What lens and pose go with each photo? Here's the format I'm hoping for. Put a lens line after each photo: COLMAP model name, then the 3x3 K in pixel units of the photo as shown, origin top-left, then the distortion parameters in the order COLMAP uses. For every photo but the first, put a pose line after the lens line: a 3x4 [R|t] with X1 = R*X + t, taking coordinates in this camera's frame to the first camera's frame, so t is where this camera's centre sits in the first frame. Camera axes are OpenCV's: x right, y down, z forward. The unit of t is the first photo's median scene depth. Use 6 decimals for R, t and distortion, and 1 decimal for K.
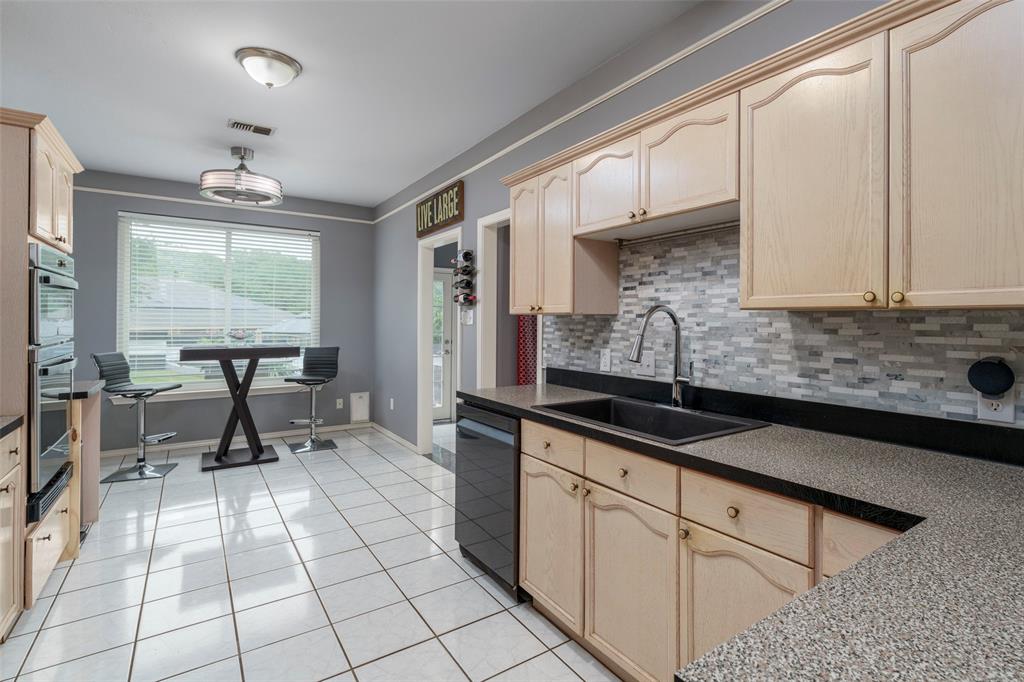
lens RADIAL K [[489.6, 0, 551.1], [0, 489.6, 322.1], [0, 0, 1]] dist [-0.002568, -0.000425]
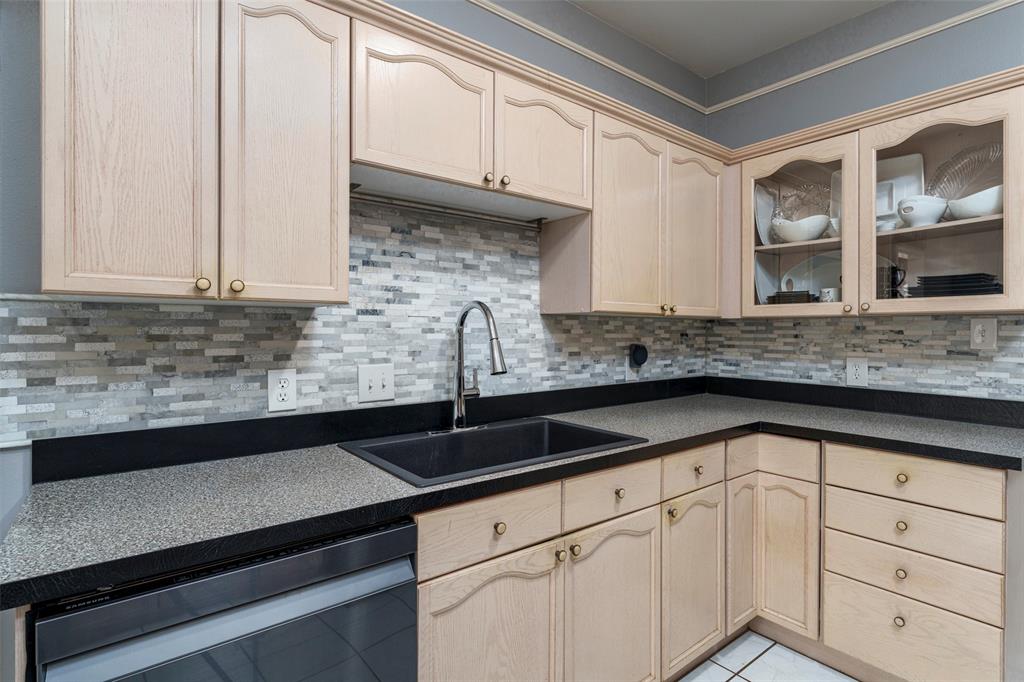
lens RADIAL K [[514.7, 0, 525.8], [0, 514.7, 332.7], [0, 0, 1]] dist [-0.000786, -0.001315]
pose [[-0.045773, -0.011176, 0.998889, -0.593081], [-0.003995, 0.999931, 0.011004, 0.007127], [-0.998944, -0.003487, -0.045814, 0.935886]]
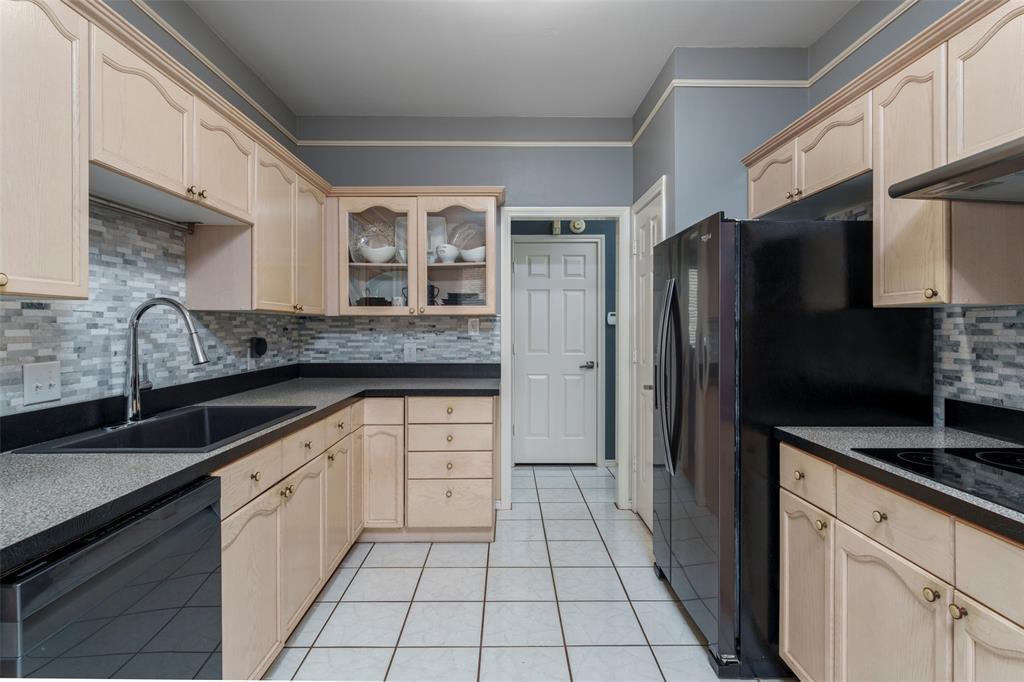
lens RADIAL K [[514.7, 0, 517.3], [0, 514.7, 329.5], [0, 0, 1]] dist [-0.000786, -0.001315]
pose [[-0.819256, -0.009780, 0.573345, -0.765257], [-0.005373, 0.999942, 0.009379, 0.007970], [-0.573403, 0.004603, -0.819261, 1.345013]]
